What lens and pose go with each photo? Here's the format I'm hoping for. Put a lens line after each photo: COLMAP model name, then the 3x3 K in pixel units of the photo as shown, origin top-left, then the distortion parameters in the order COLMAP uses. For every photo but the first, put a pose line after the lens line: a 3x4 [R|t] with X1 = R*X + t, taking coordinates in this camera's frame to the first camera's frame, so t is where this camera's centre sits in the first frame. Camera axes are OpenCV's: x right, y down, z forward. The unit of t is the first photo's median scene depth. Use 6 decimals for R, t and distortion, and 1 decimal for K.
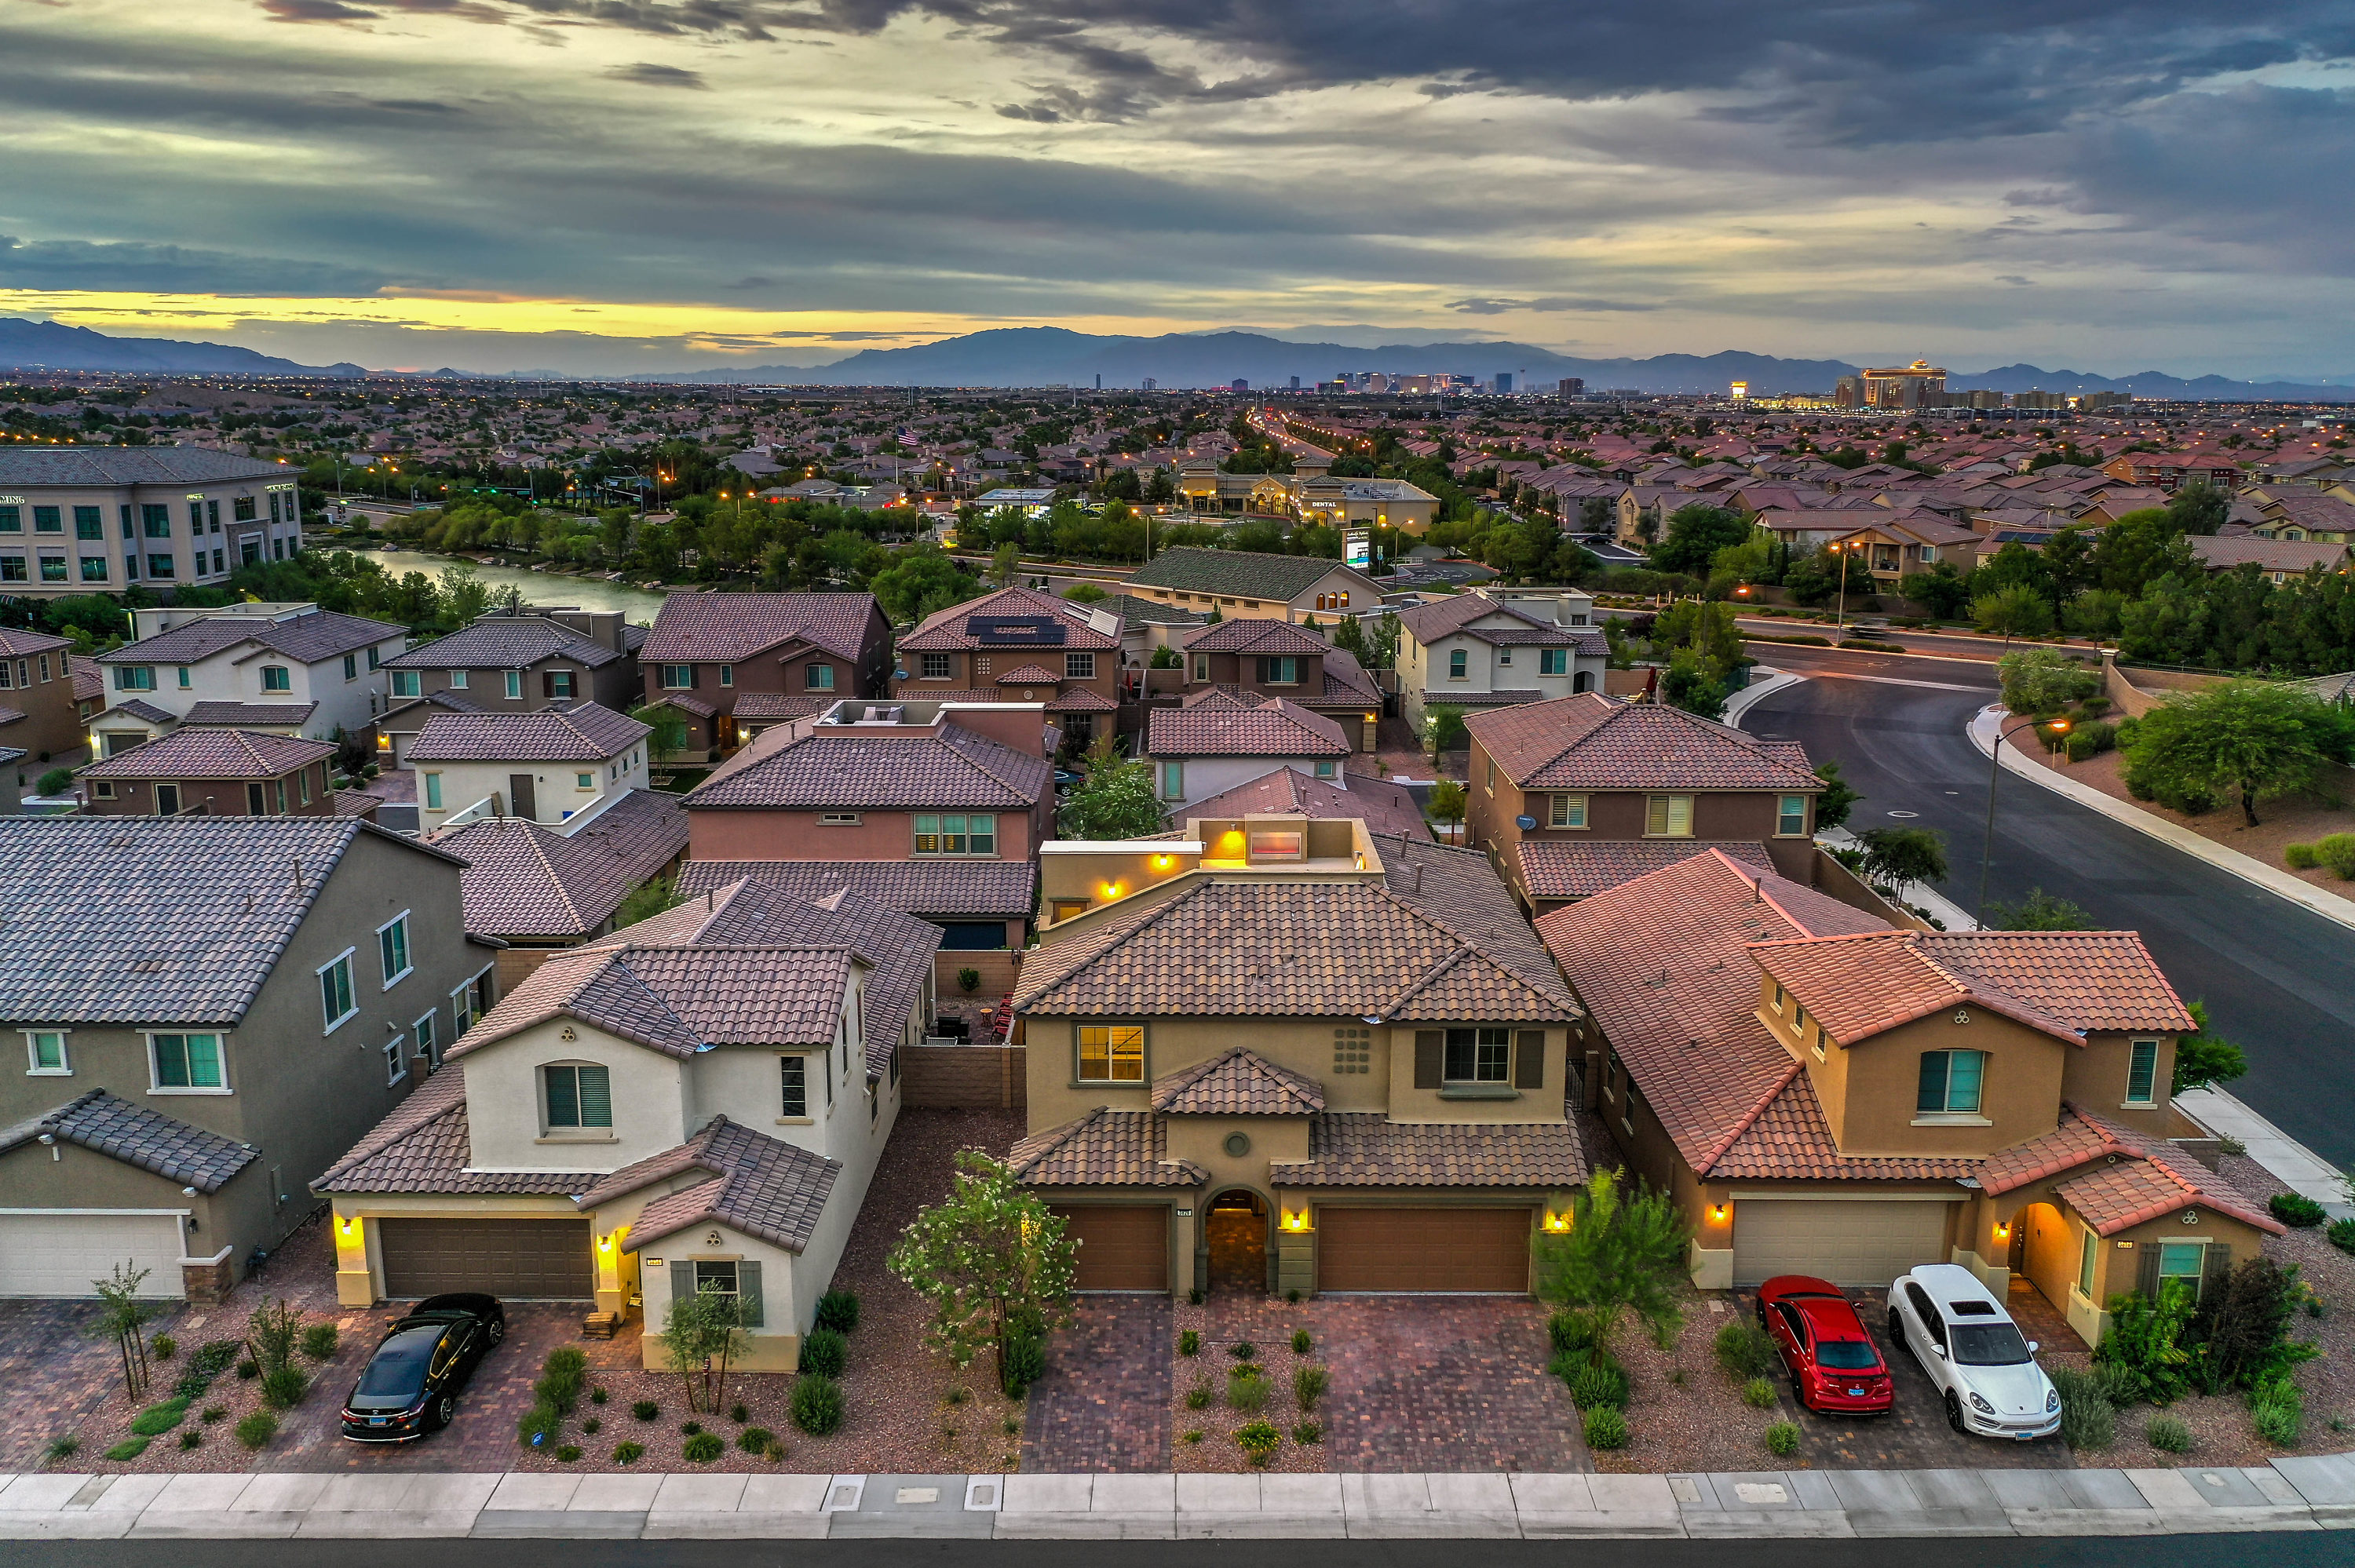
lens RADIAL K [[1870.0, 0, 1177.5], [0, 1870.0, 784.0], [0, 0, 1]] dist [-0.008758, 0.001697]
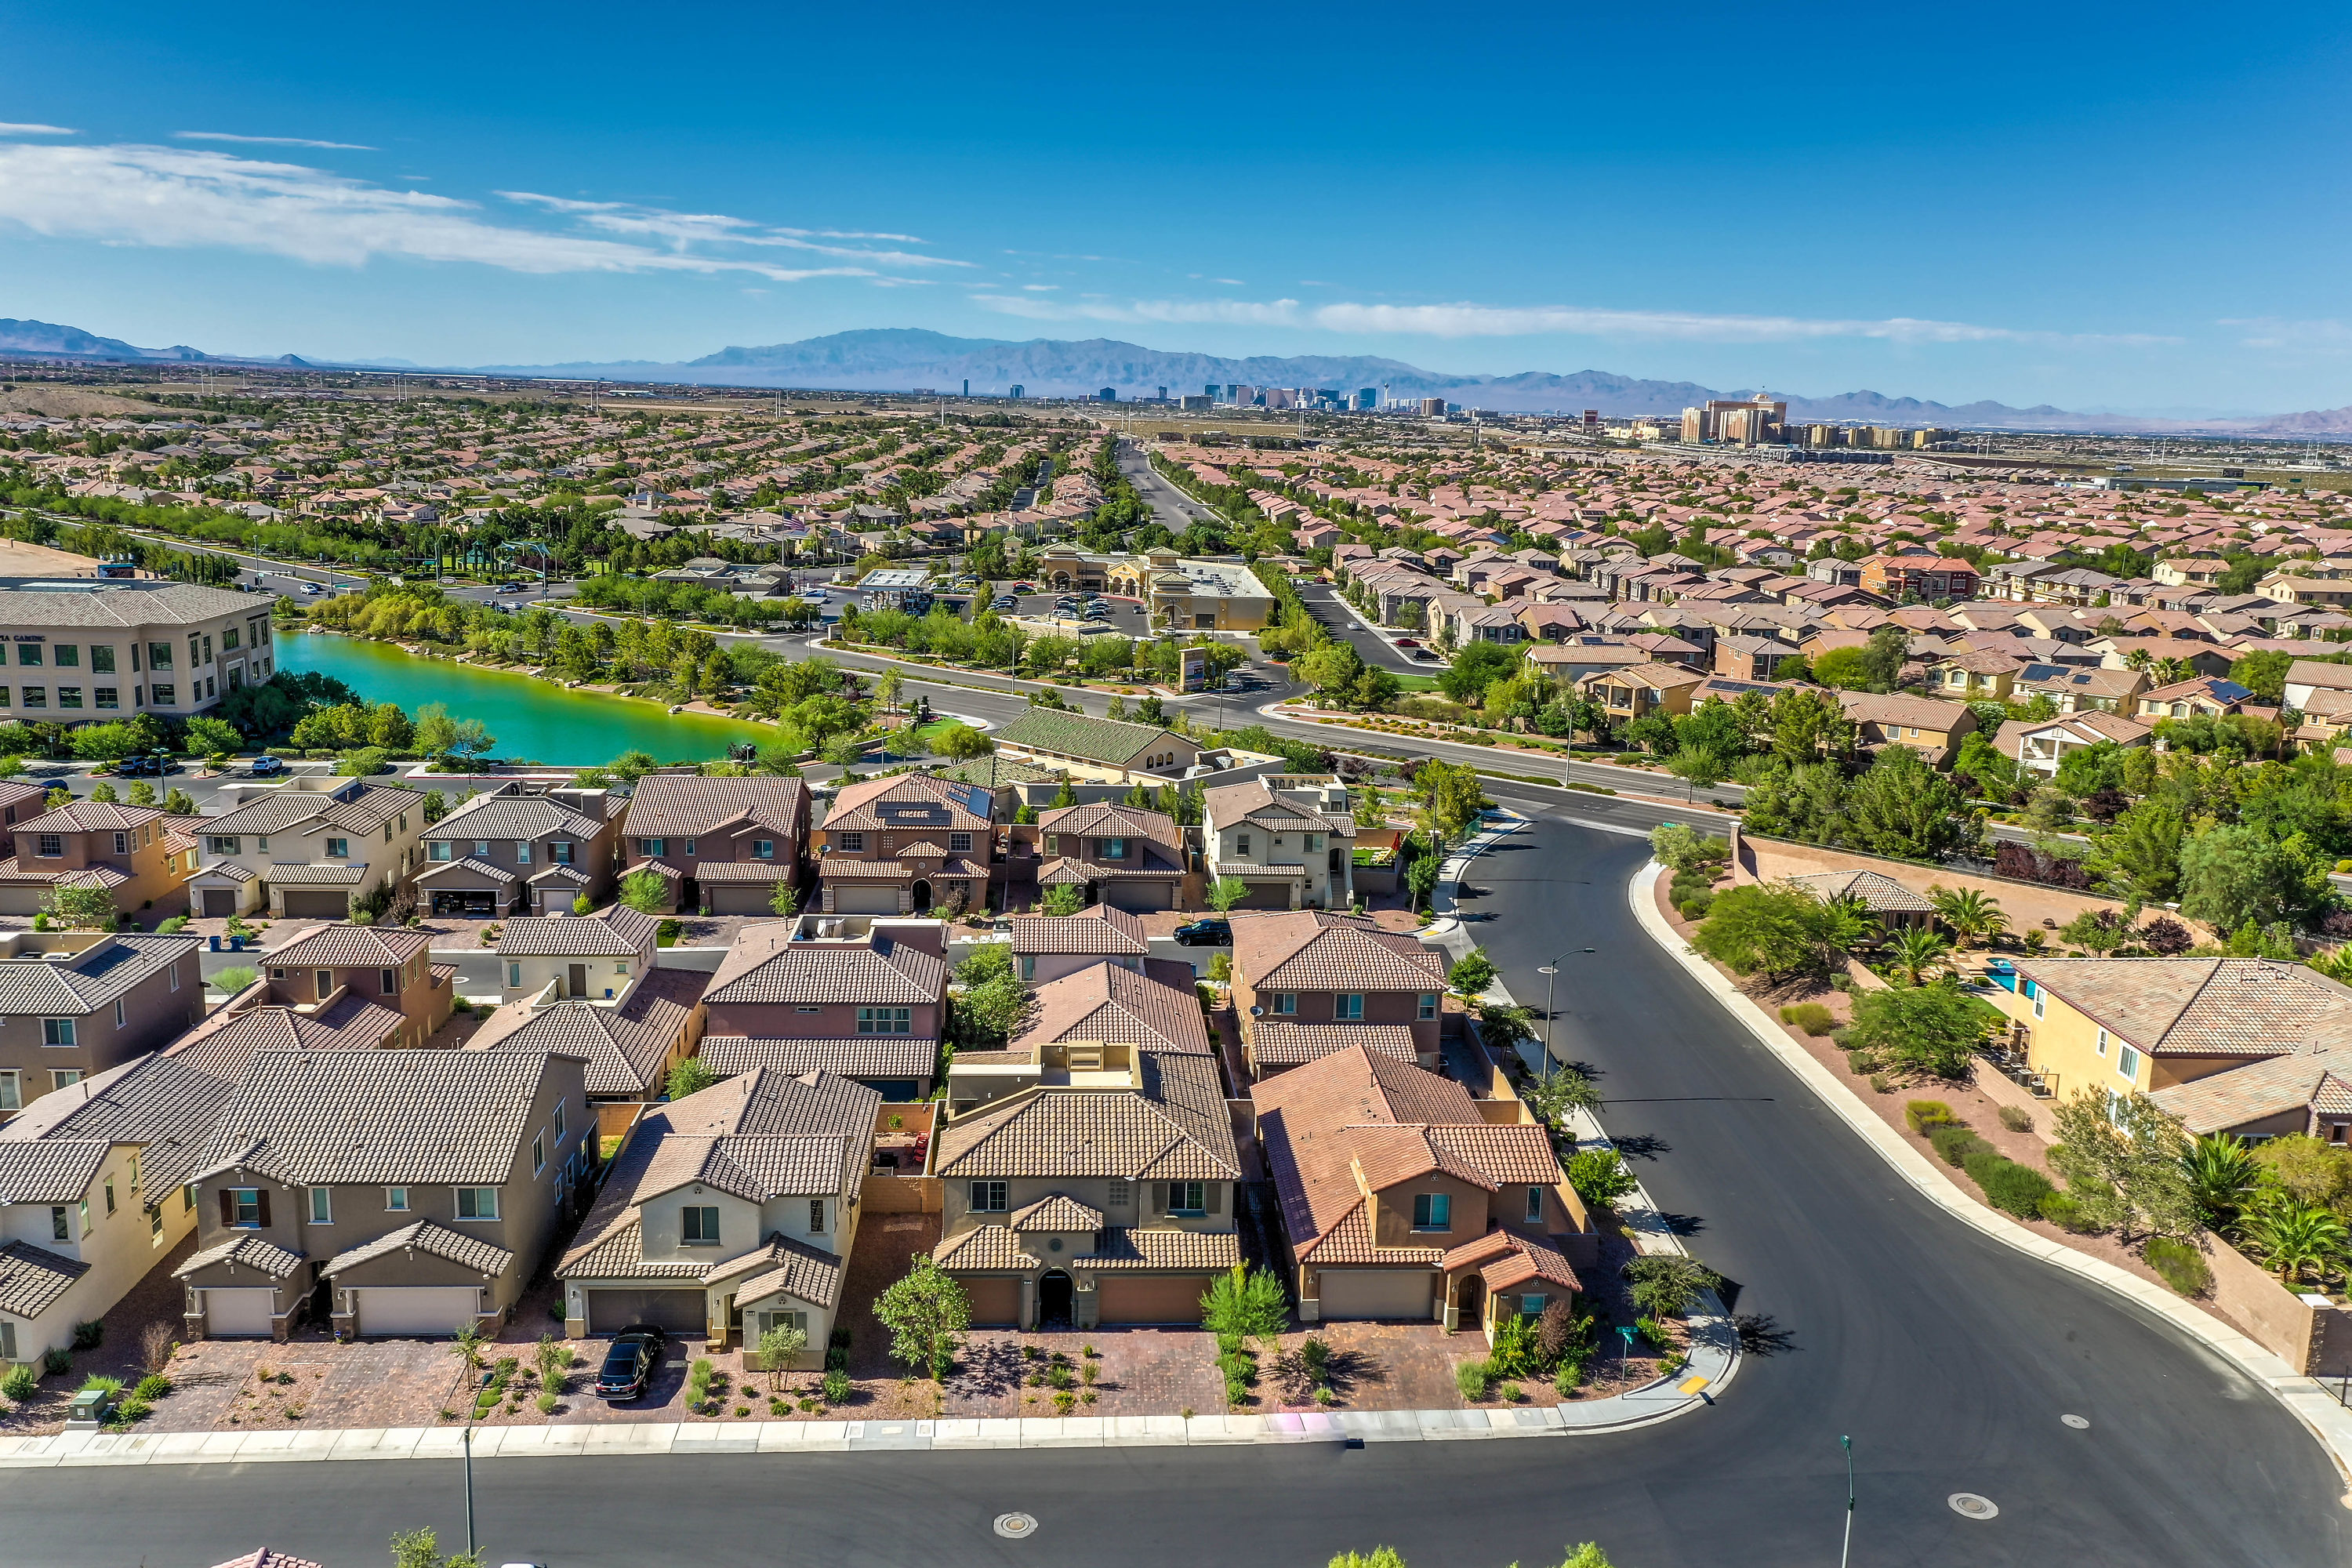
lens RADIAL K [[1856.7, 0, 1176.0], [0, 1856.7, 784.0], [0, 0, 1]] dist [0.000306, -0.009802]
pose [[0.997321, 0.010147, 0.072444, 0.011192], [-0.009775, 0.999937, -0.005479, -0.255927], [-0.072495, 0.004756, 0.997357, -0.850218]]
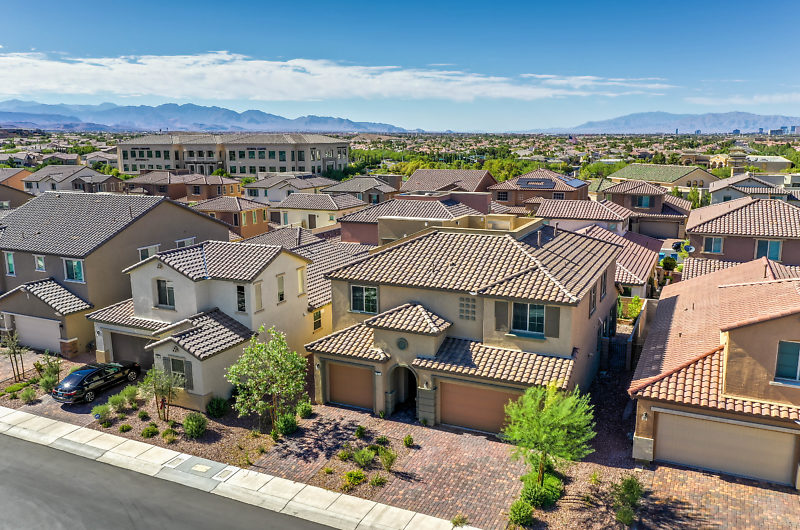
lens RADIAL K [[646.6, 0, 400.0], [0, 646.6, 265.0], [0, 0, 1]] dist [-0.000441, -0.002767]
pose [[0.905513, 0.074218, -0.417777, 0.318848], [-0.078743, 0.996874, 0.006421, 0.097153], [0.416948, 0.027083, 0.908527, 0.329109]]
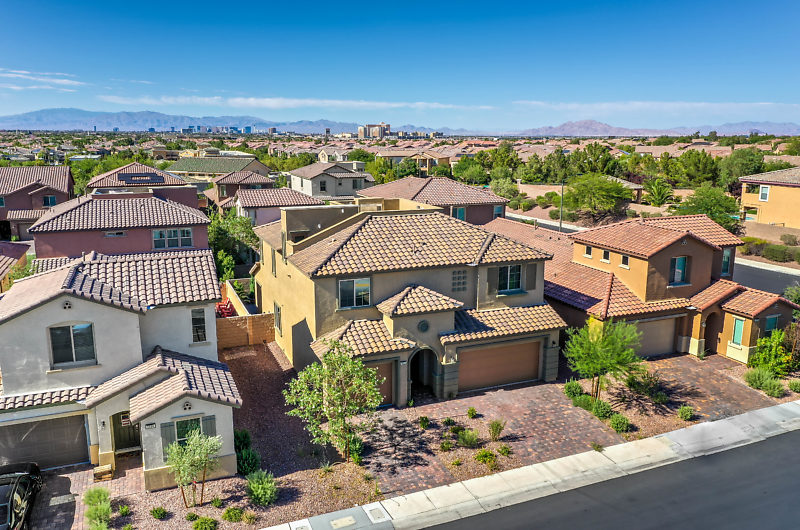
lens RADIAL K [[631.5, 0, 400.0], [0, 631.5, 265.0], [0, 0, 1]] dist [0.000306, -0.009802]
pose [[0.921455, -0.078881, 0.380392, -0.252495], [0.078847, 0.996763, 0.015699, 0.107991], [-0.380399, 0.015527, 0.924692, 0.347072]]
